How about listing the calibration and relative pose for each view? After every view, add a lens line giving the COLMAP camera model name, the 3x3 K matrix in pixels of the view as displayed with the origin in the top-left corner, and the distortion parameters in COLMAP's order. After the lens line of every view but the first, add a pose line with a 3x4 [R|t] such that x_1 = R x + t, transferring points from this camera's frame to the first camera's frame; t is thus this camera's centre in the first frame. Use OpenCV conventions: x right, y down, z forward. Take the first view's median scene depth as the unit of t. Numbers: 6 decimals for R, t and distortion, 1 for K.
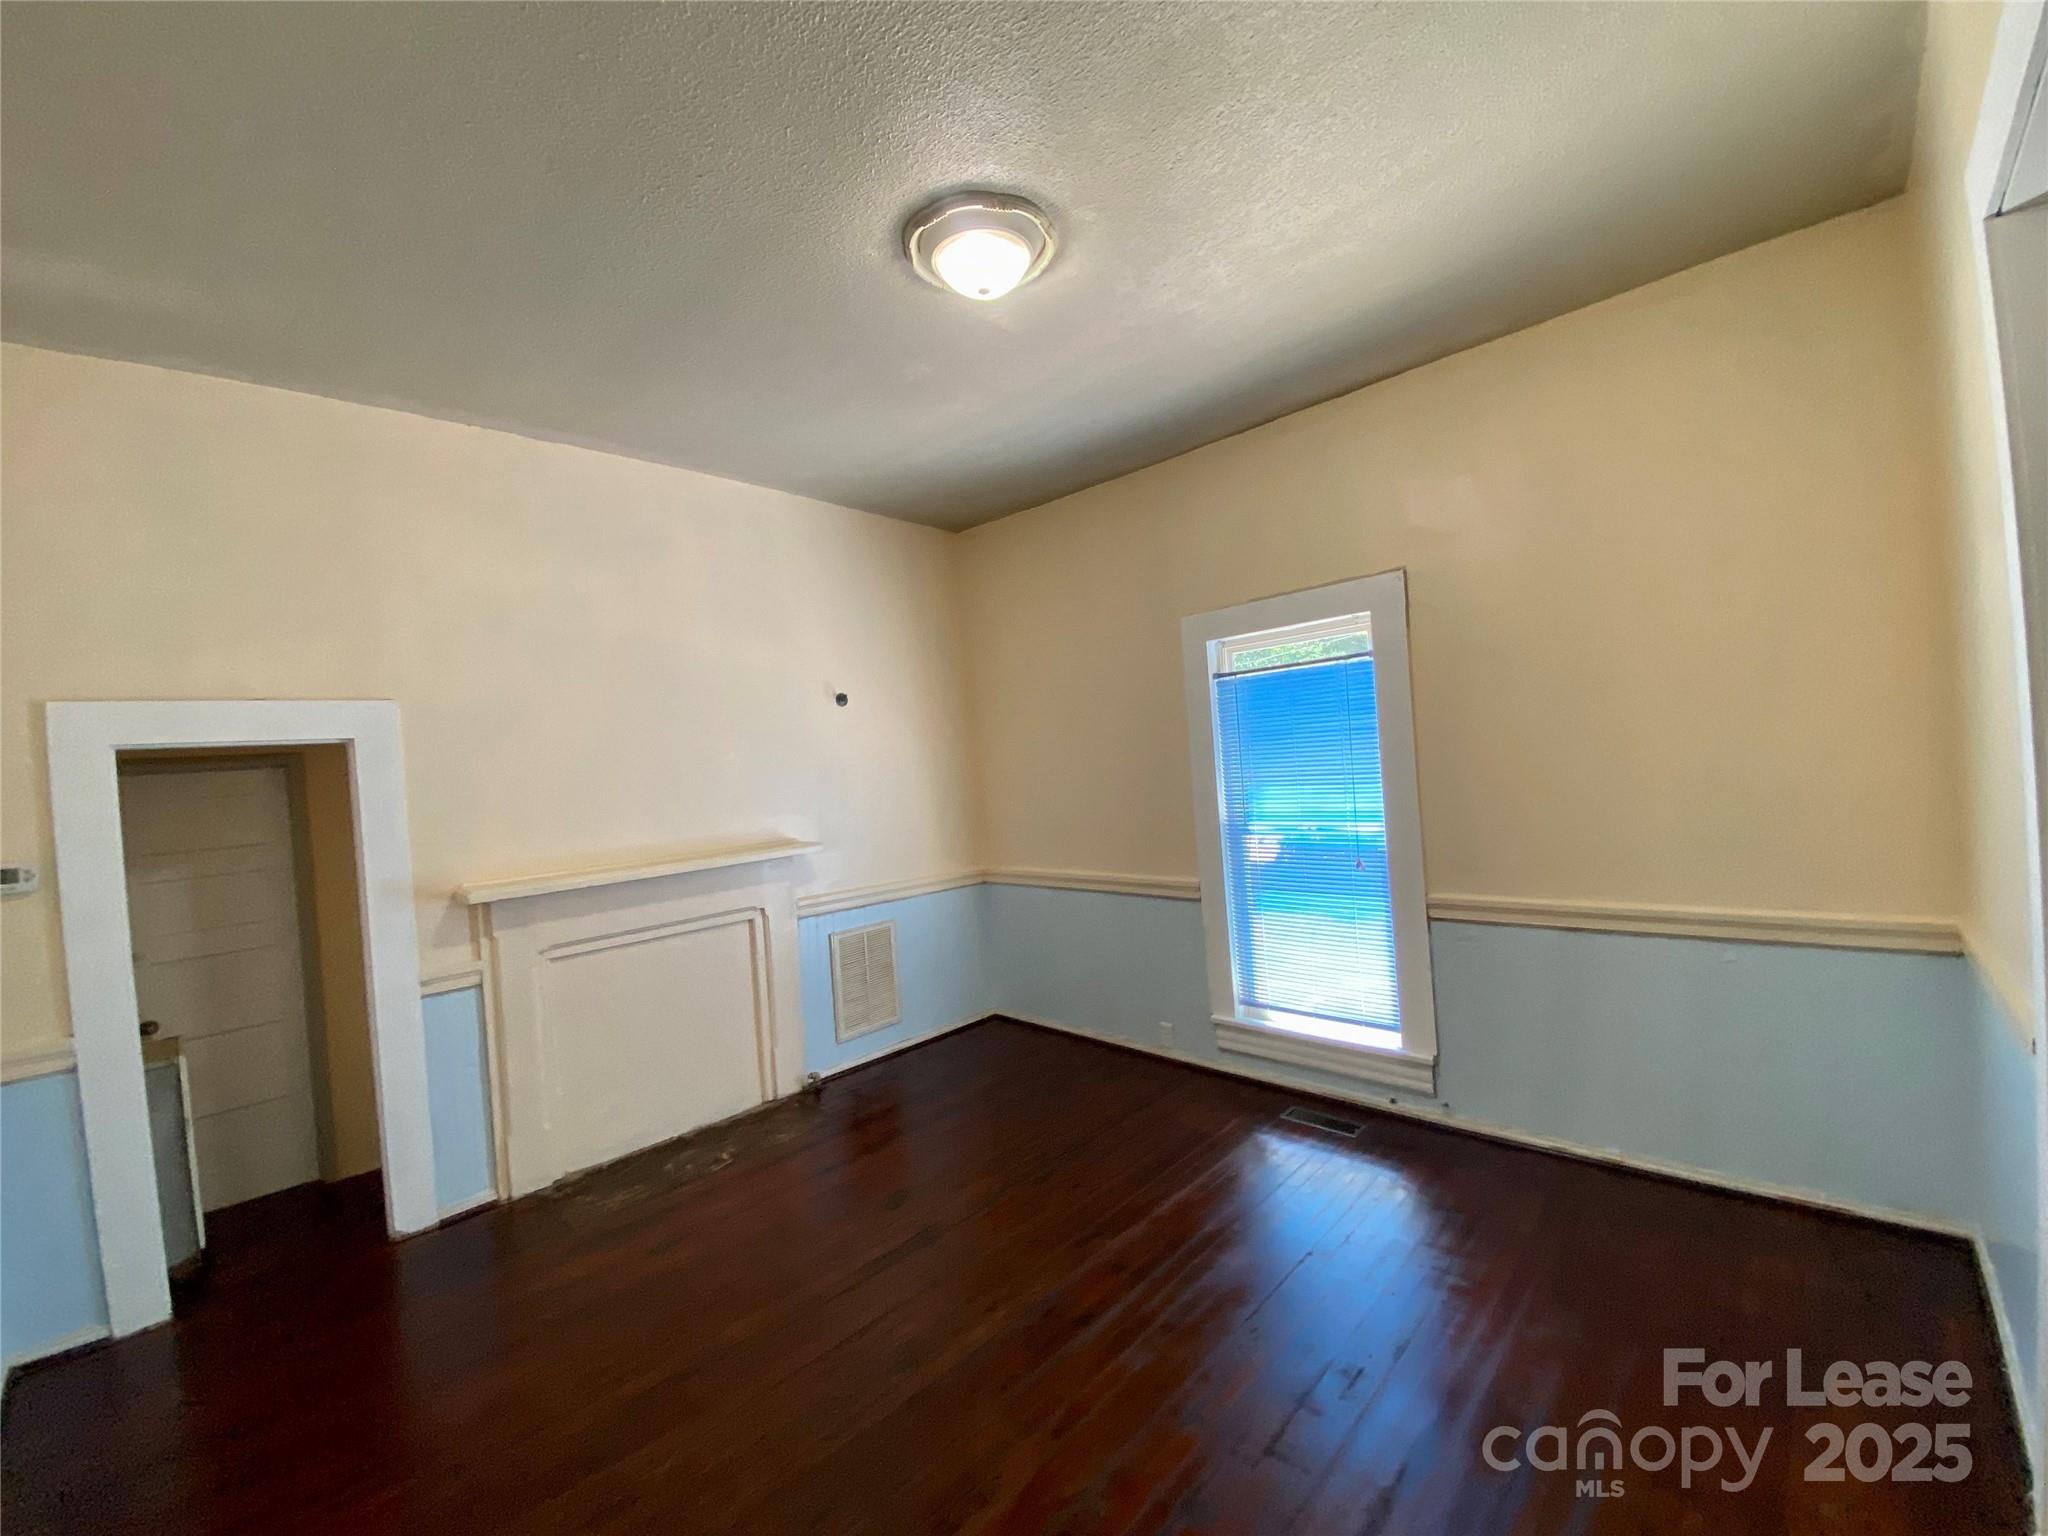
lens RADIAL K [[780.2, 0, 1024.0], [0, 780.2, 768.0], [0, 0, 1]] dist [0.001831, -0.011640]
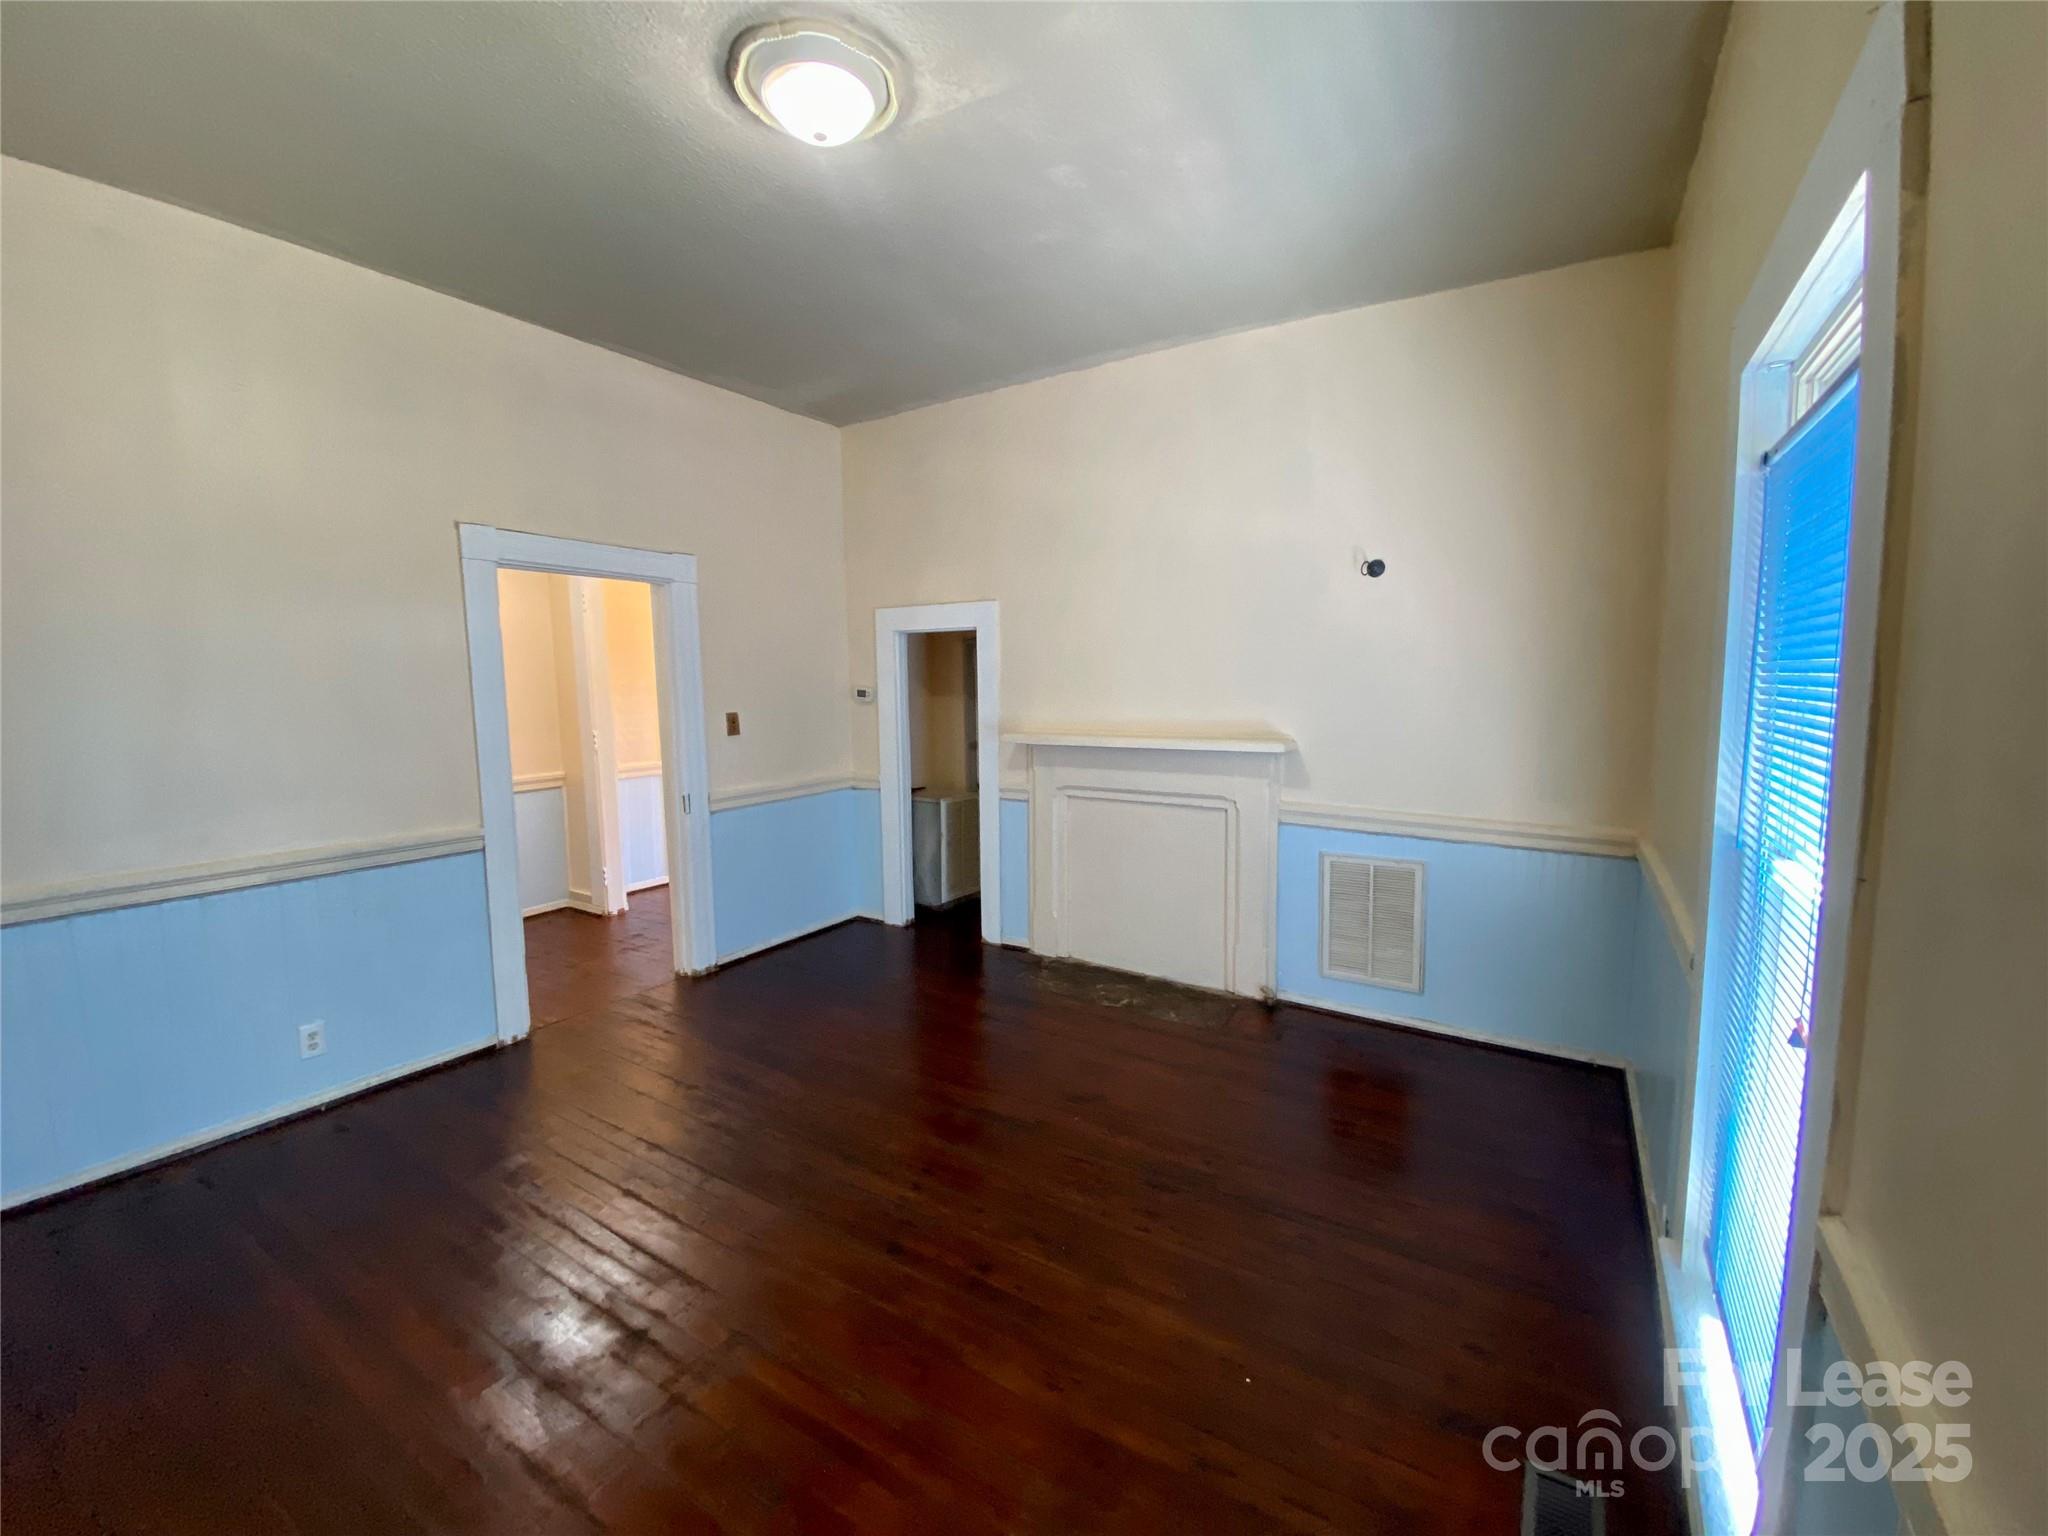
lens RADIAL K [[798.9, 0, 1031.7], [0, 798.9, 766.3], [0, 0, 1]] dist [0.042269, -0.033756]
pose [[0.232485, 0.176227, -0.956501, 0.619140], [-0.011344, 0.983872, 0.178513, -0.040462], [0.972534, -0.030651, 0.230735, 0.602054]]
